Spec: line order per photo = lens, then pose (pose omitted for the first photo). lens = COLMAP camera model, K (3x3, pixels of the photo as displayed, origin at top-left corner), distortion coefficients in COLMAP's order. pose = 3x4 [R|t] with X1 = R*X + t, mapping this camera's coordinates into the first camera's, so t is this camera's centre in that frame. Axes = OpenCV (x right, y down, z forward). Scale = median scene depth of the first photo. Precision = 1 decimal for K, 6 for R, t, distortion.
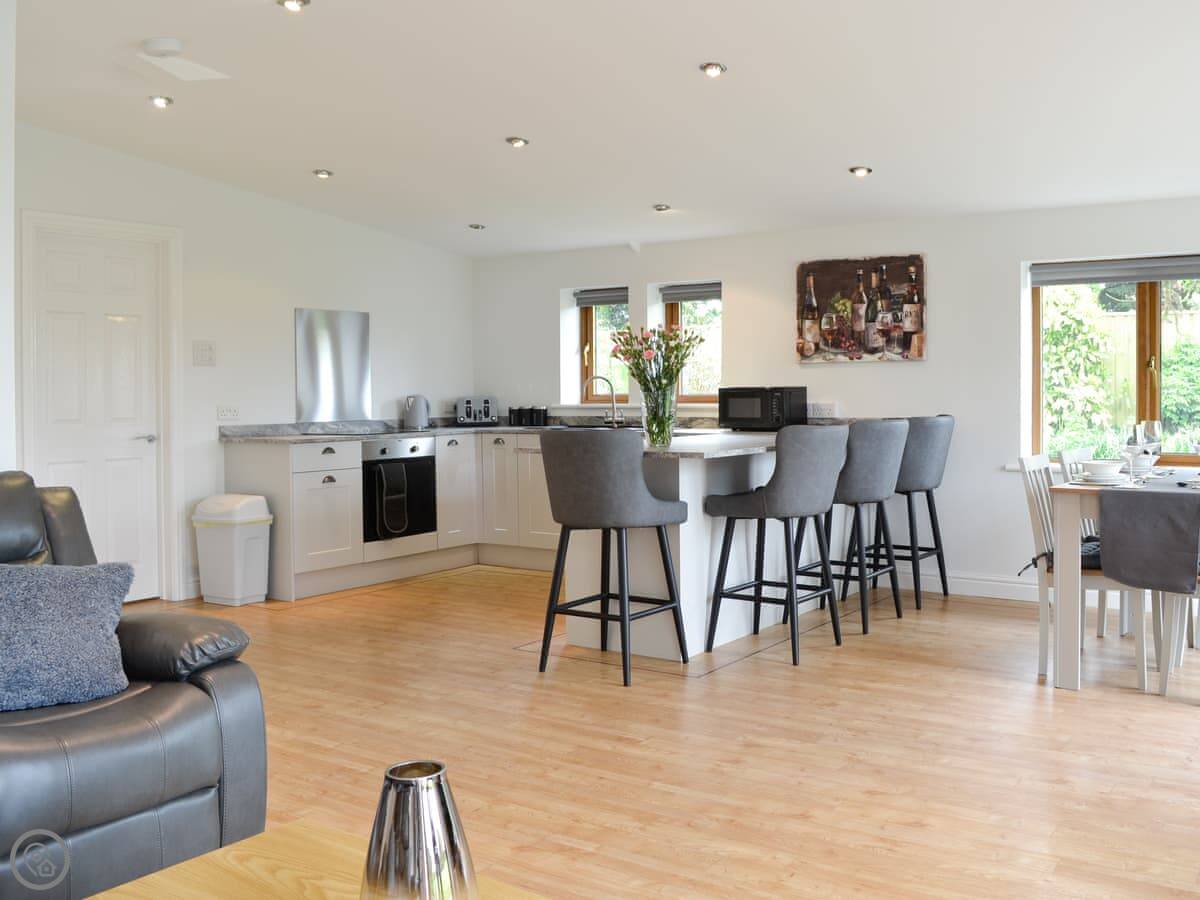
lens RADIAL K [[1139.8, 0, 652.0], [0, 1139.8, 399.6], [0, 0, 1]] dist [-0.057601, 0.005777]
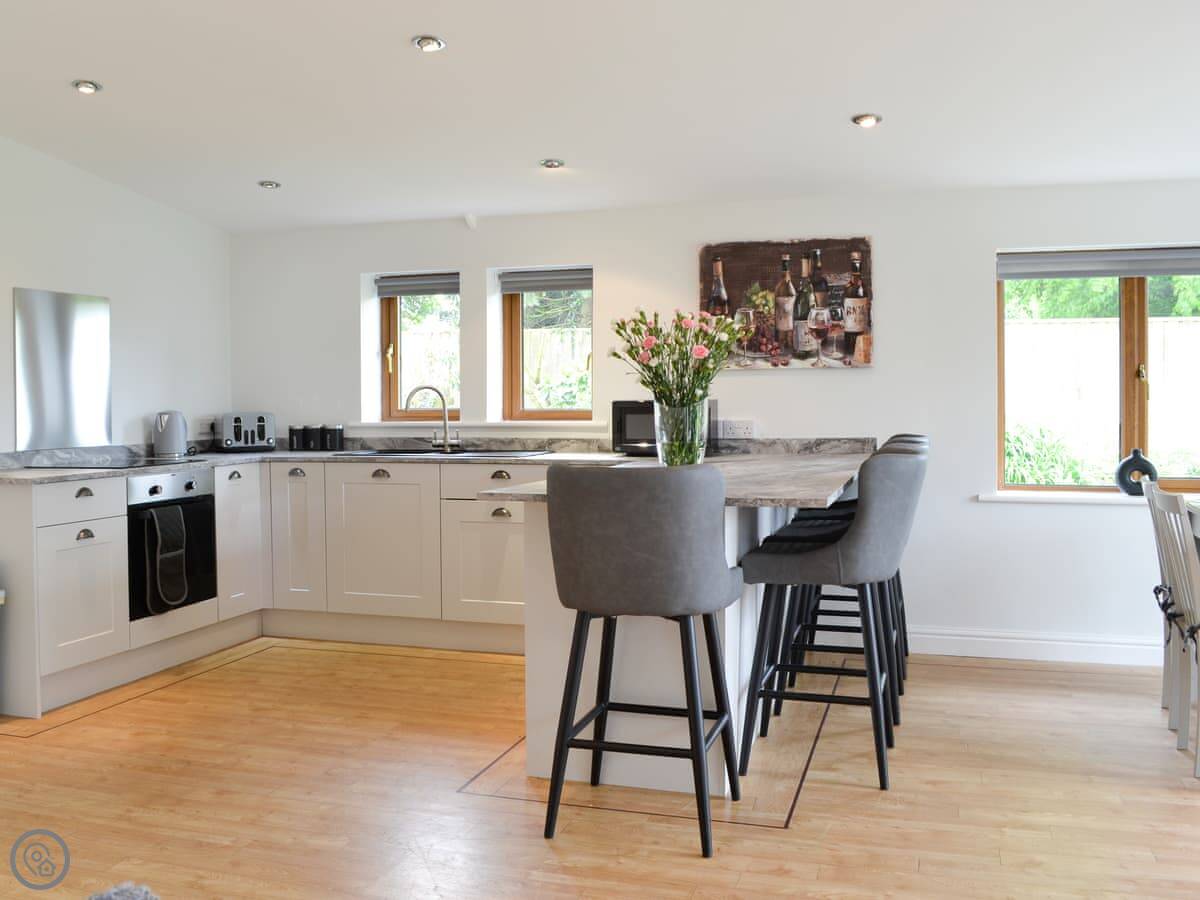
lens RADIAL K [[1135.2, 0, 544.3], [0, 1135.2, 408.6], [0, 0, 1]] dist [-0.062578, 0.009917]
pose [[0.966680, -0.001809, 0.255980, -0.190623], [0.002554, 0.999993, -0.002579, -0.003411], [-0.255973, 0.003147, 0.966679, 0.271299]]
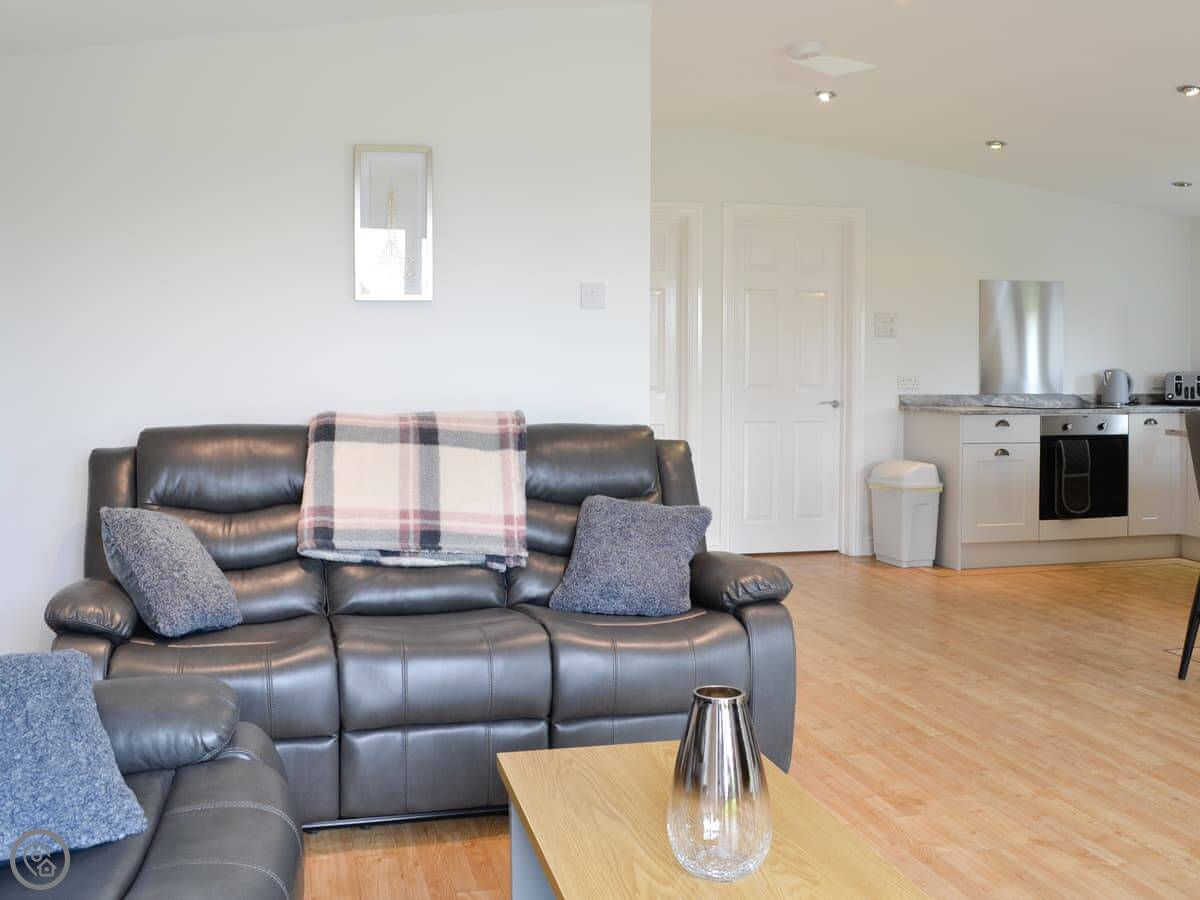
lens RADIAL K [[1147.6, 0, 556.4], [0, 1147.6, 372.6], [0, 0, 1]] dist [-0.044741, -0.000946]
pose [[0.739070, 0.022558, -0.673251, 0.095998], [-0.020085, 0.999733, 0.011448, -0.002785], [0.673329, 0.005061, 0.739326, 0.002391]]
